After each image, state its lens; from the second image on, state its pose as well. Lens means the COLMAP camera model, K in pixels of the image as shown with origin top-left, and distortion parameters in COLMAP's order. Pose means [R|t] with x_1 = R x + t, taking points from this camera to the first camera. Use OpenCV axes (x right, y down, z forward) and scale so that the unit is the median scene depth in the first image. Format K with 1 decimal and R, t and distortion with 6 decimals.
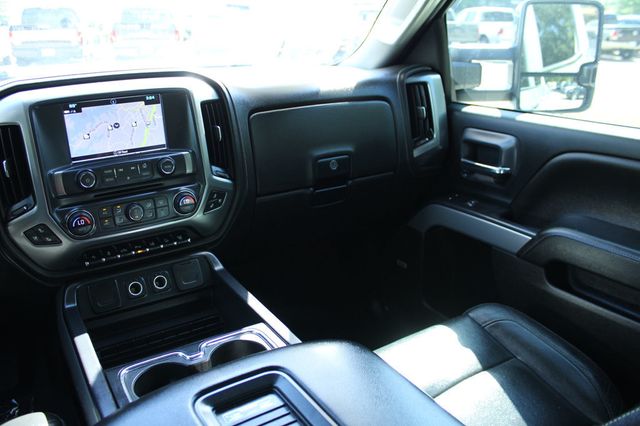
lens RADIAL K [[540.7, 0, 320.0], [0, 540.7, 213.0], [0, 0, 1]] dist [-0.172146, 0.161014]
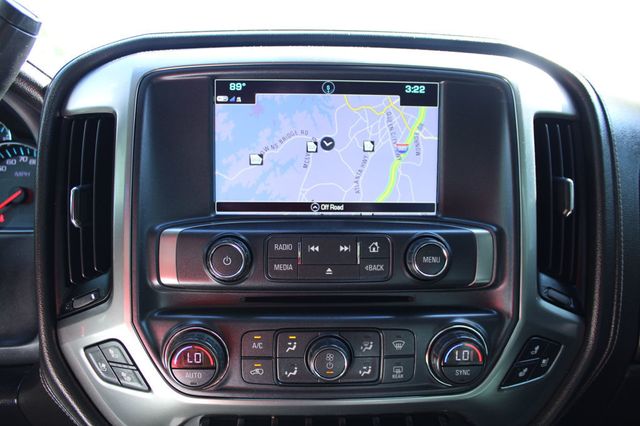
lens RADIAL K [[530.4, 0, 320.0], [0, 530.4, 213.0], [0, 0, 1]] dist [-0.175471, 0.156019]
pose [[0.862775, 0.120025, -0.491135, -0.171490], [-0.194981, 0.975258, -0.104187, -0.064329], [0.466478, 0.185652, 0.864831, 0.626133]]
